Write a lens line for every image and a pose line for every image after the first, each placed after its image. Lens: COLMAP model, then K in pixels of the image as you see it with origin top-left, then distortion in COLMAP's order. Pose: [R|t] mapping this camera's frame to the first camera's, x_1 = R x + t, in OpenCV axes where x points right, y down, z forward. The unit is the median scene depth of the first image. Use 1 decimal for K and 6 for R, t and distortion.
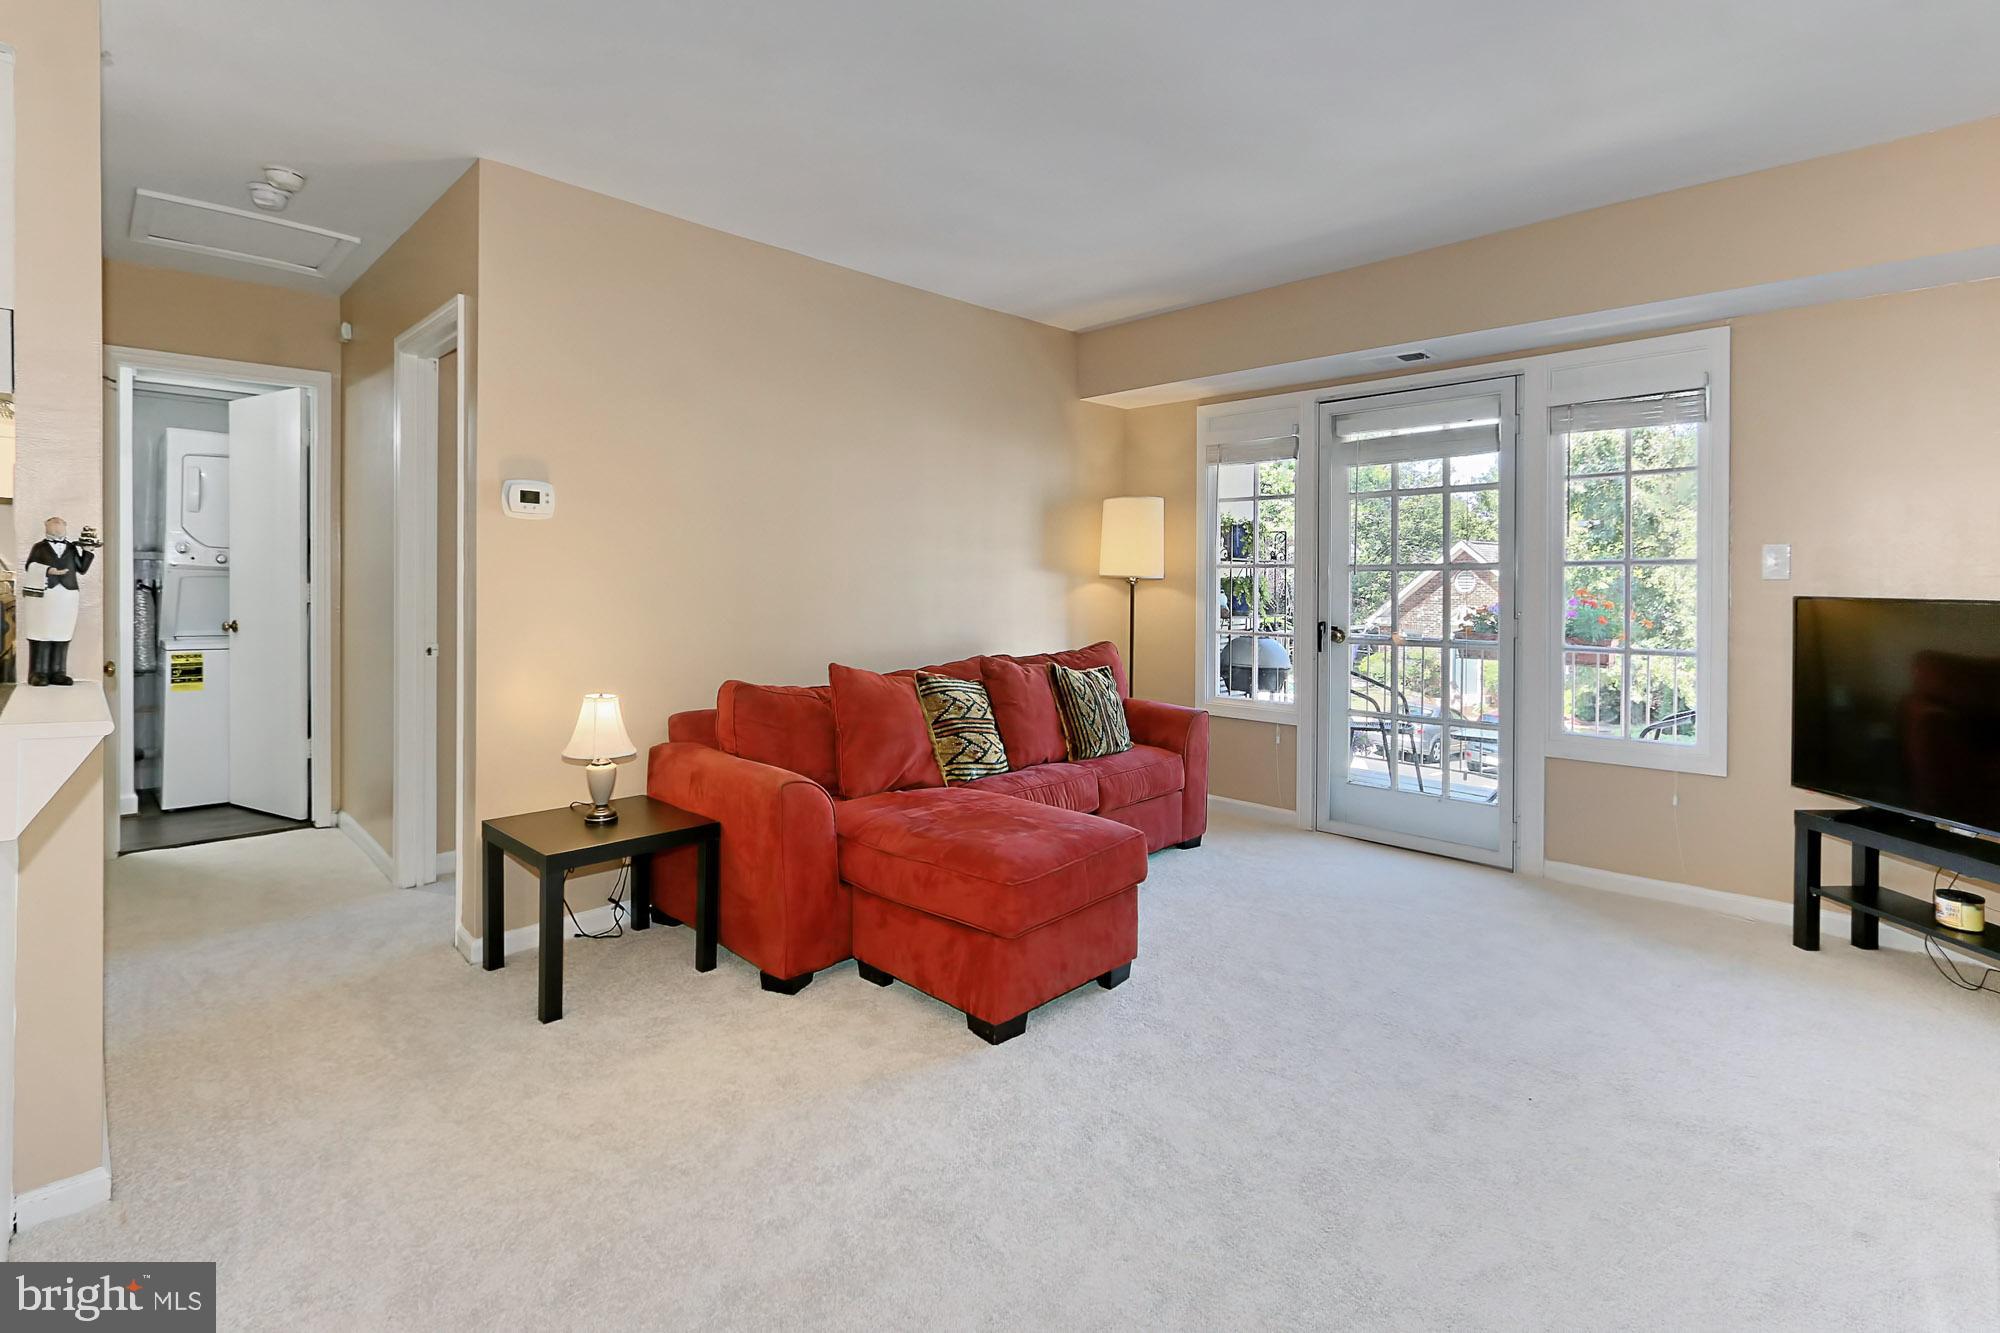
lens RADIAL K [[975.3, 0, 1033.5], [0, 975.3, 578.0], [0, 0, 1]] dist [-0.003763, 0.001723]
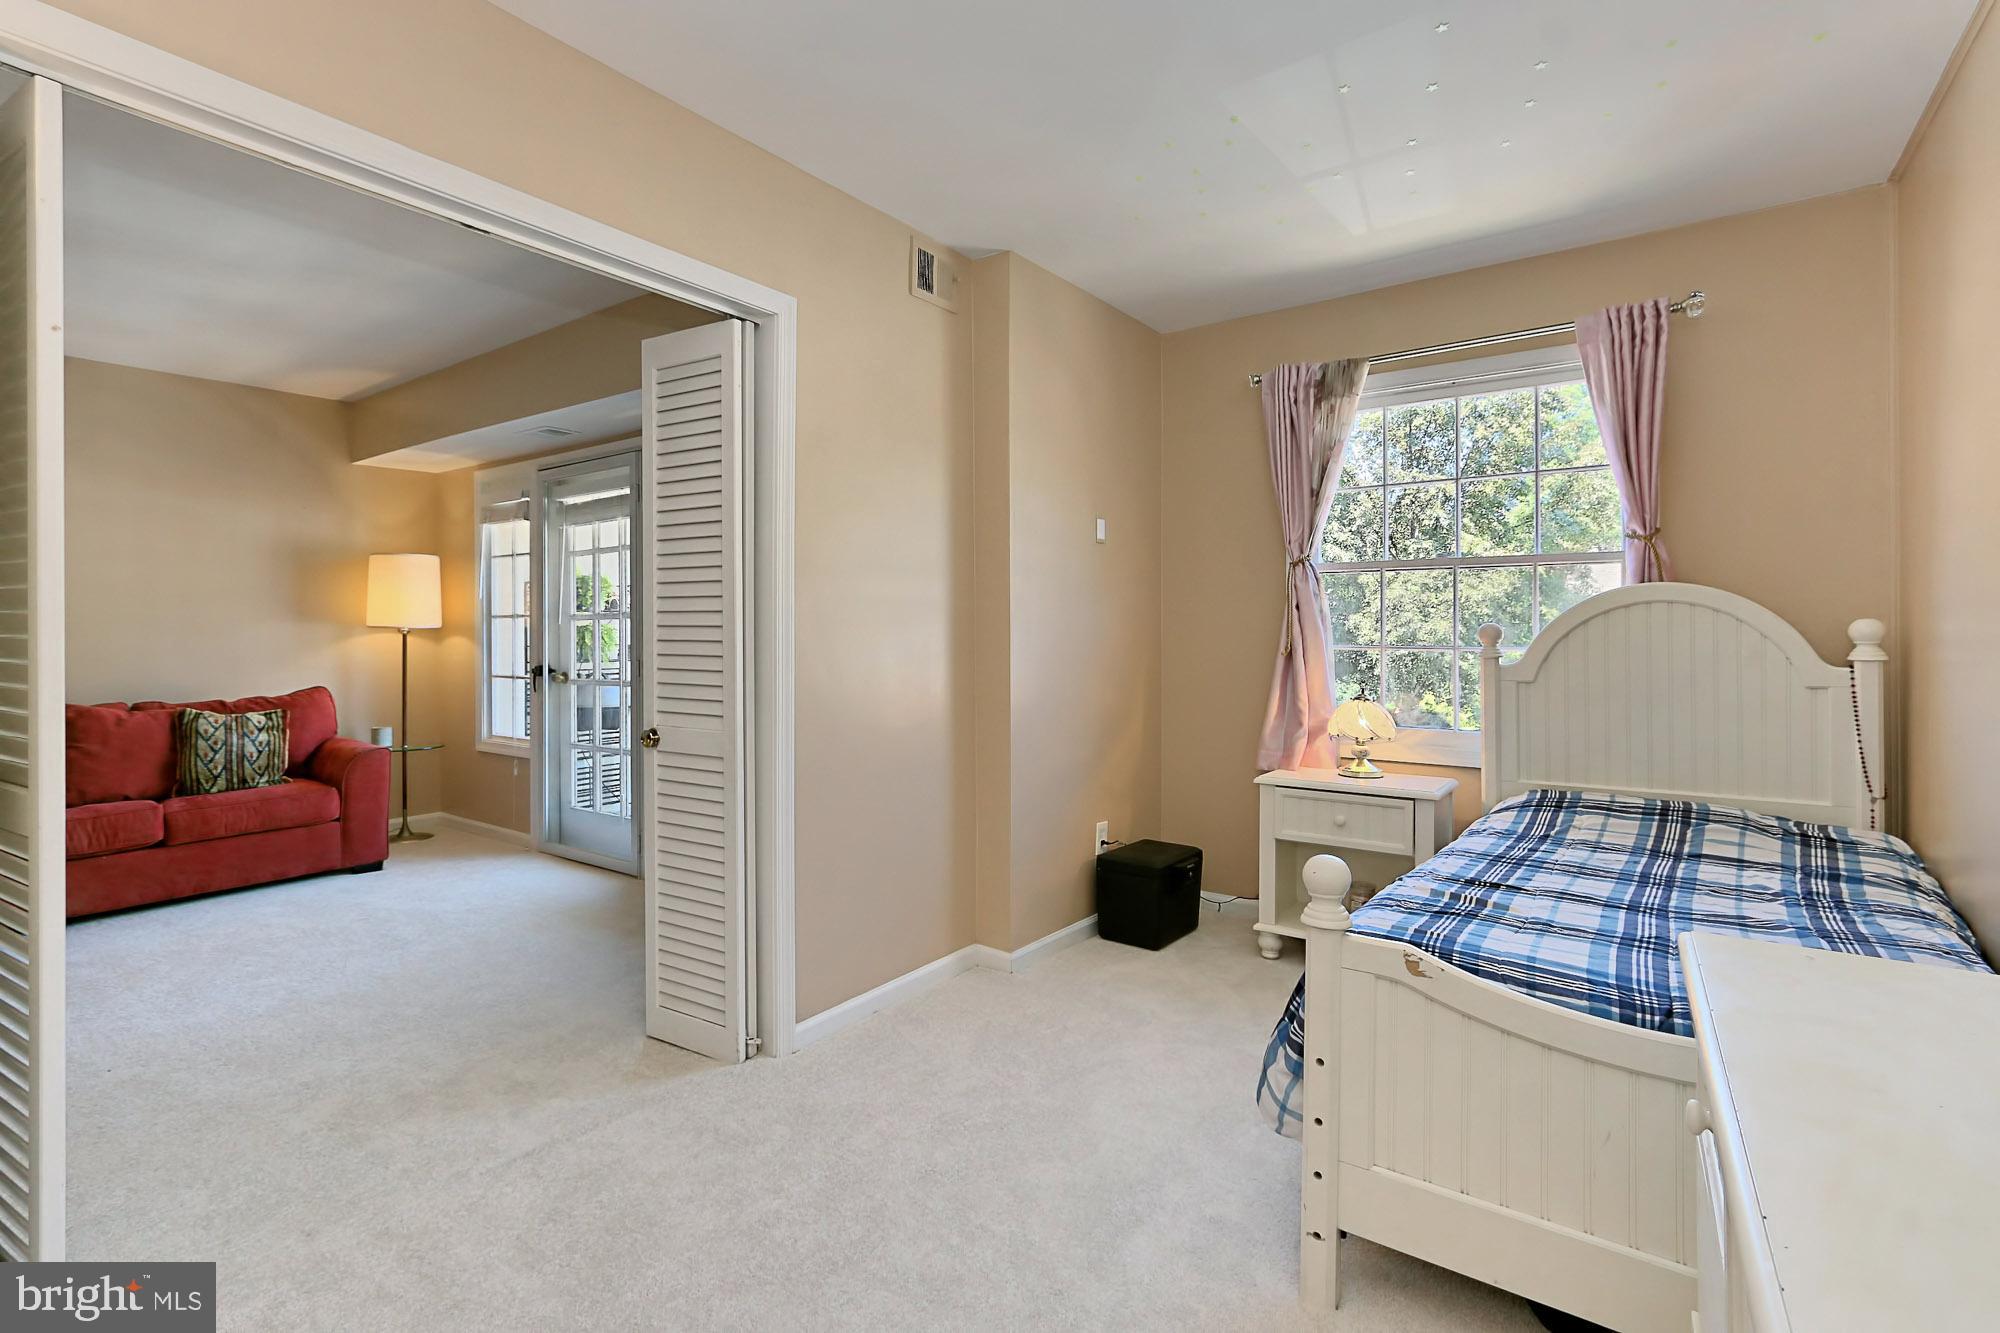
lens RADIAL K [[903.4, 0, 1061.0], [0, 903.4, 641.7], [0, 0, 1]] dist [0.002913, 0.000488]
pose [[0.984206, -0.008370, 0.176831, 0.804080], [0.006563, 0.999920, 0.010804, 0.011468], [-0.176907, -0.009472, 0.984182, -0.153511]]
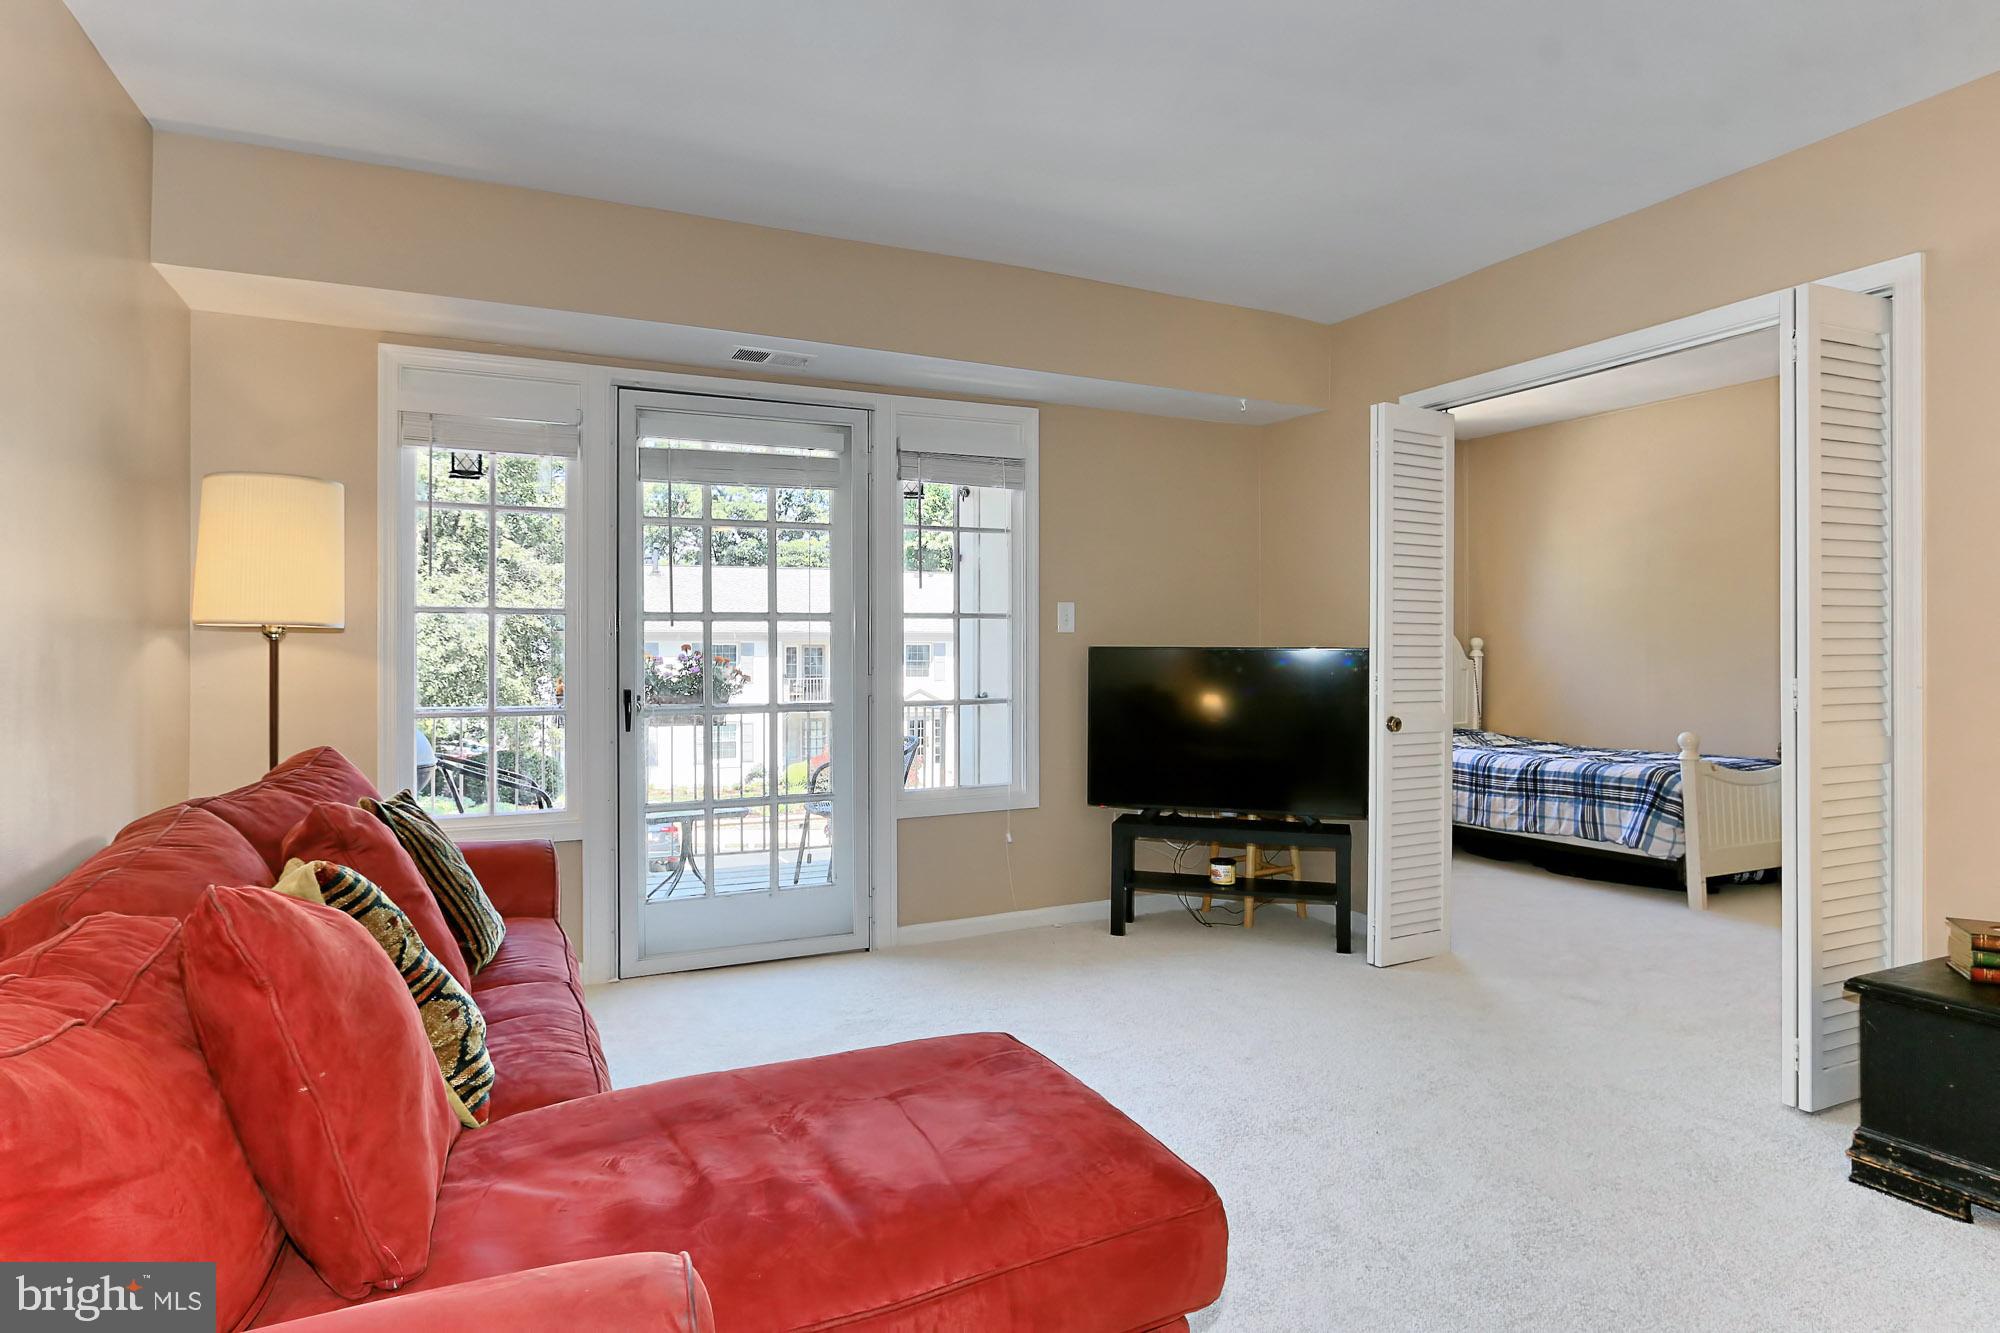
lens RADIAL K [[1022.9, 0, 929.4], [0, 1022.9, 654.3], [0, 0, 1]] dist [0.001939, 0.004279]
pose [[0.374300, -0.010840, 0.927244, -0.370772], [0.000418, 0.999934, 0.011521, 0.011142], [-0.927308, -0.003925, 0.374279, 0.575343]]
